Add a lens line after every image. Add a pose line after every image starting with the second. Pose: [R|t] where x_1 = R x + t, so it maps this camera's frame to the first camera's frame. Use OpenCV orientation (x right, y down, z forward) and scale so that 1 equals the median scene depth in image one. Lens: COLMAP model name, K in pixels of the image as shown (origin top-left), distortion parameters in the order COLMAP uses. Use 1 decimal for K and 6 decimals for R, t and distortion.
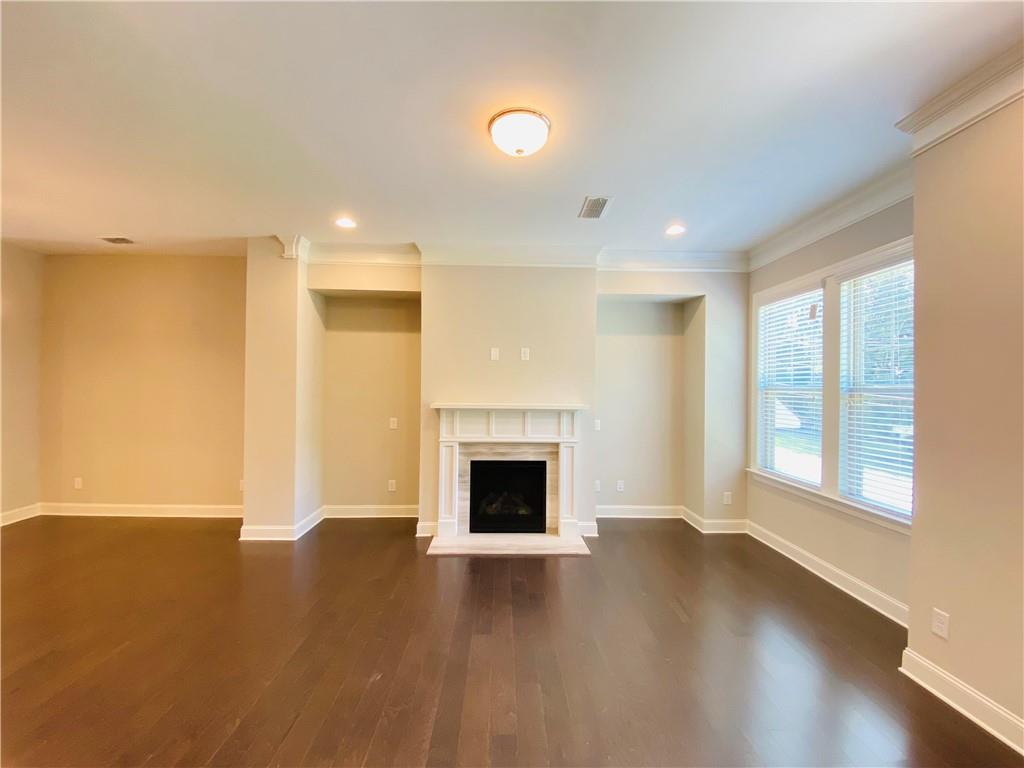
lens RADIAL K [[416.6, 0, 507.2], [0, 416.6, 383.6], [0, 0, 1]] dist [0.003700, -0.005832]
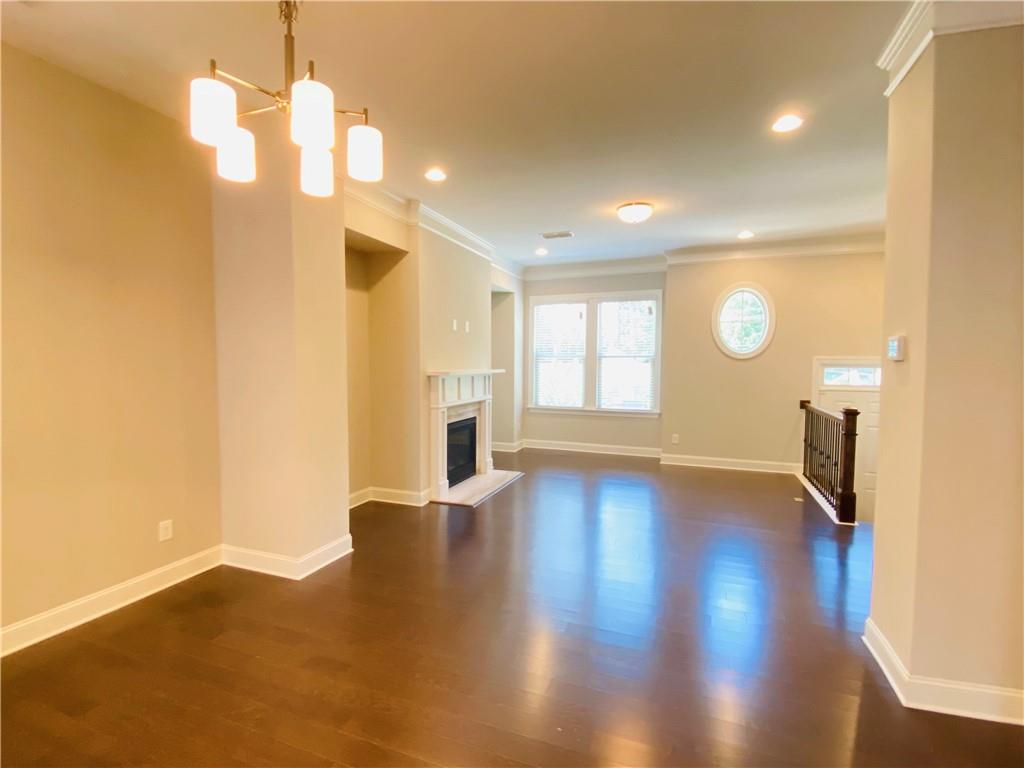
lens RADIAL K [[478.9, 0, 506.8], [0, 478.9, 390.4], [0, 0, 1]] dist [0.019835, -0.000473]
pose [[0.406866, -0.062786, 0.911328, -1.148099], [-0.015885, 0.996998, 0.075780, 0.002431], [-0.913350, -0.045309, 0.404647, 0.358952]]
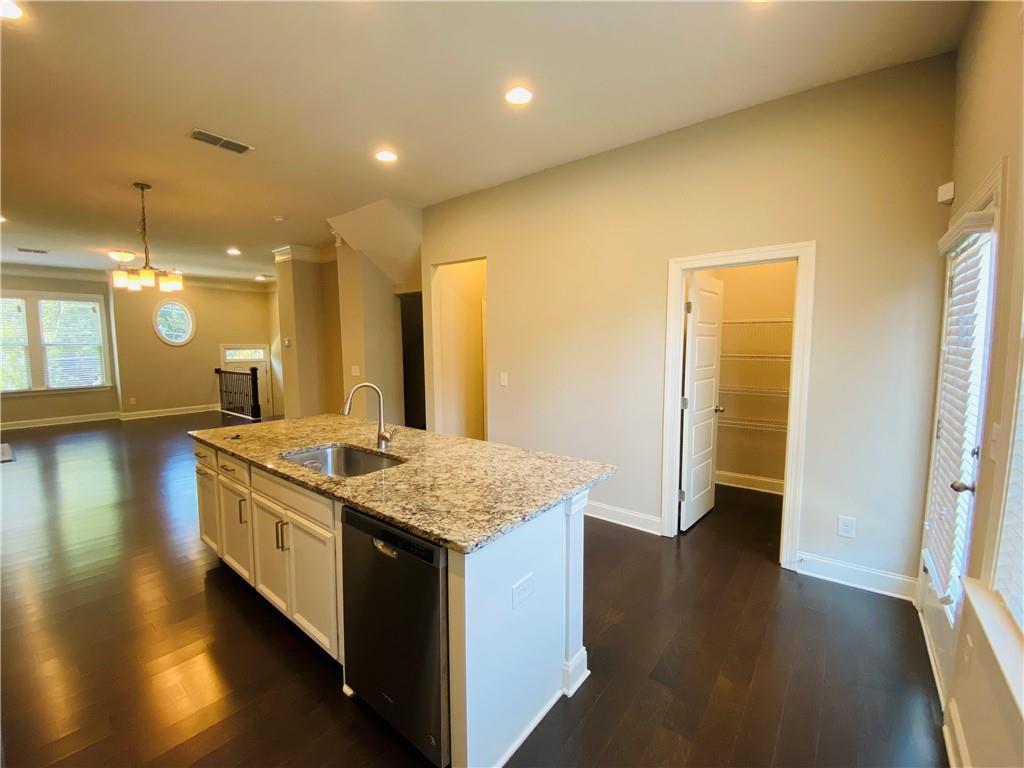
lens RADIAL K [[416.6, 0, 513.0], [0, 416.6, 383.5], [0, 0, 1]] dist [0.003700, -0.005832]
pose [[-0.777604, -0.059181, 0.625963, -2.191132], [-0.010122, 0.996610, 0.081650, 0.007789], [-0.628673, 0.057156, -0.775567, 0.906256]]
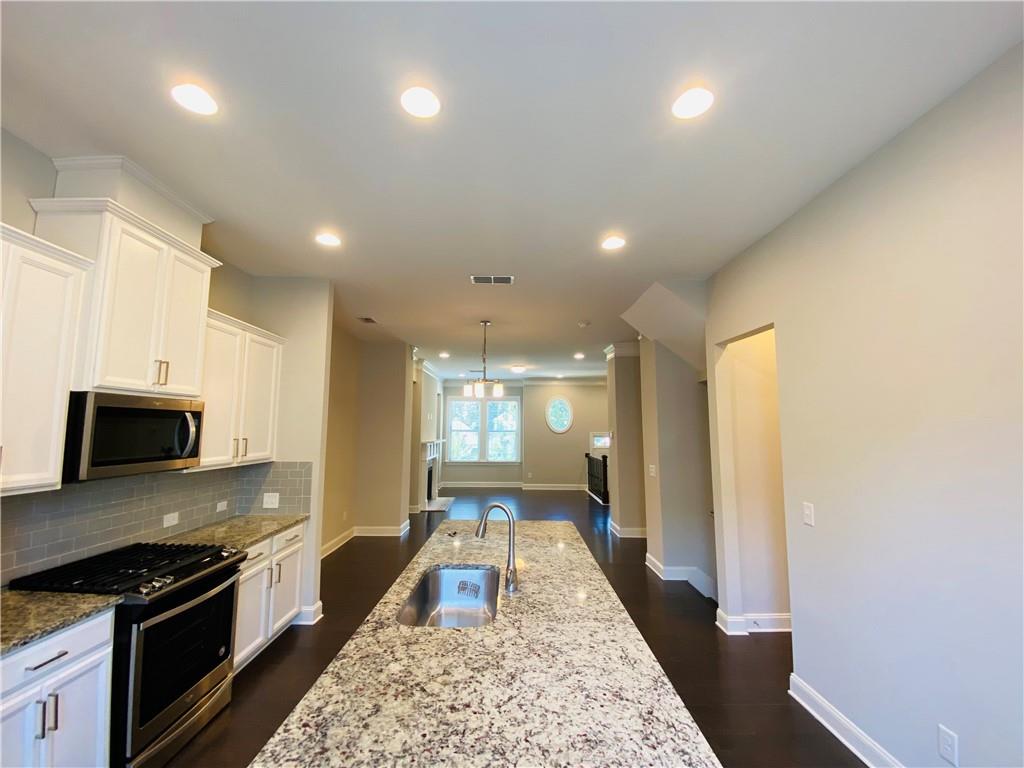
lens RADIAL K [[416.6, 0, 510.0], [0, 416.6, 383.8], [0, 0, 1]] dist [0.003700, -0.005832]
pose [[0.042096, 0.096450, 0.994447, -2.182067], [-0.020346, 0.995206, -0.095662, -0.047525], [-0.998906, -0.016206, 0.043856, 0.513605]]
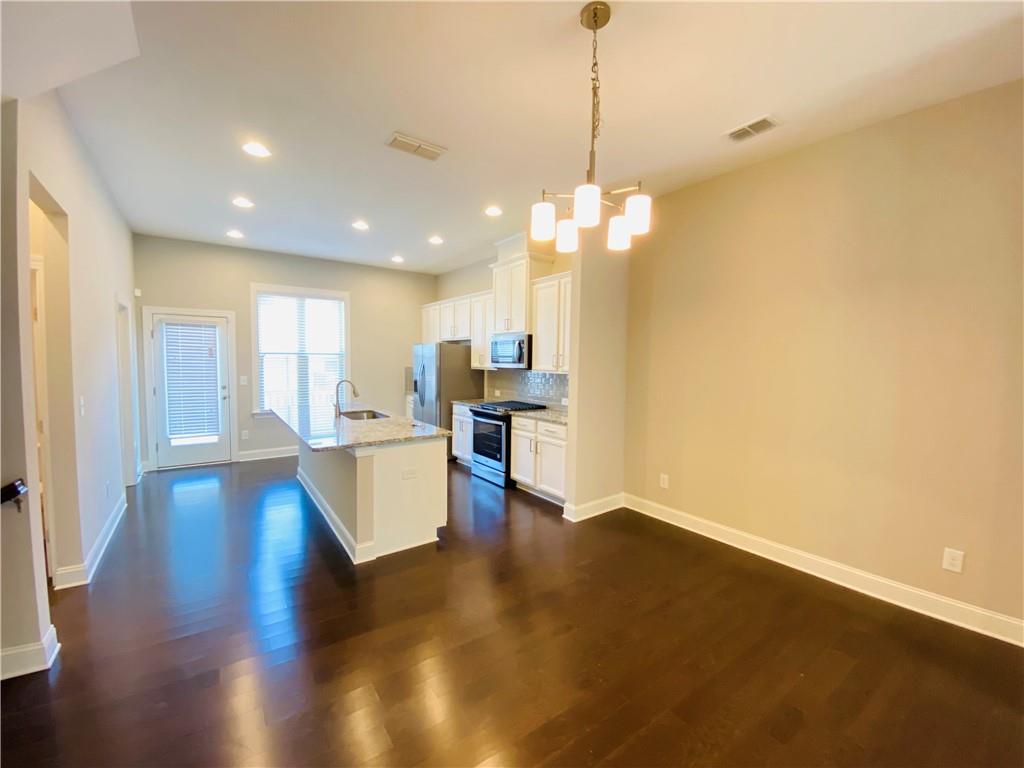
lens RADIAL K [[416.6, 0, 514.7], [0, 416.6, 387.0], [0, 0, 1]] dist [0.003700, -0.005832]
pose [[0.555781, 0.048175, -0.829931, -0.601455], [0.006361, 0.998044, 0.062193, 0.003665], [0.831304, -0.039845, 0.554388, 0.323373]]
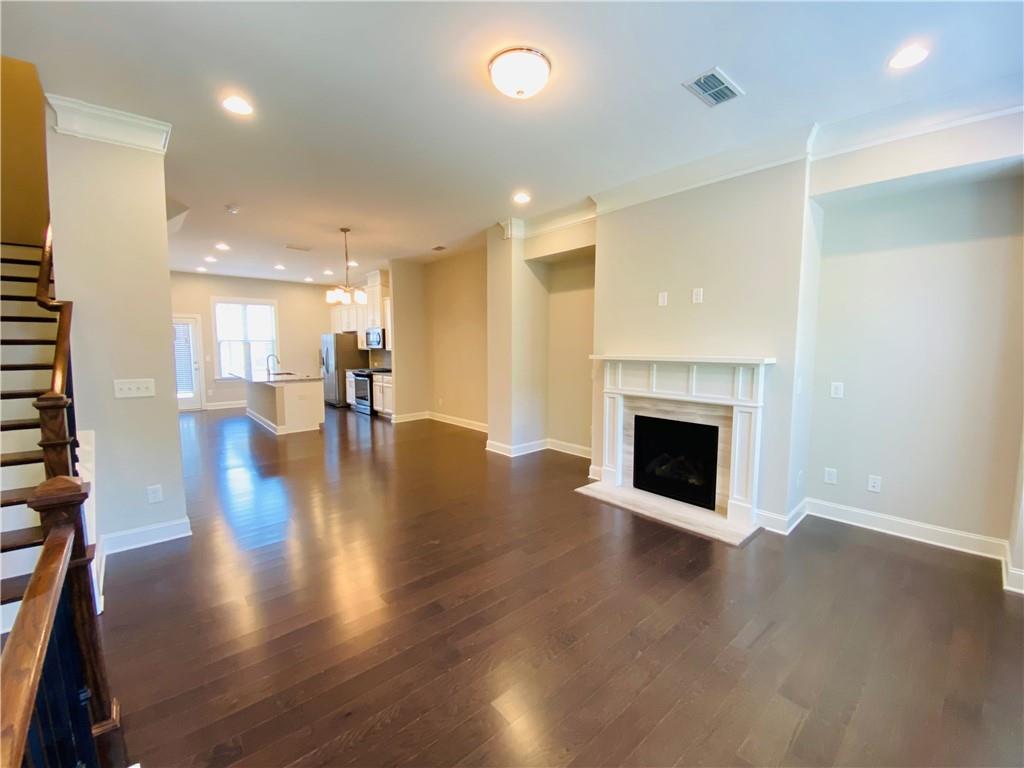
lens RADIAL K [[416.6, 0, 513.8], [0, 416.6, 385.1], [0, 0, 1]] dist [0.003700, -0.005832]
pose [[0.639232, 0.063559, -0.766383, 0.466190], [0.017746, 0.995094, 0.097329, 0.018080], [0.768809, -0.075816, 0.634968, 0.177266]]
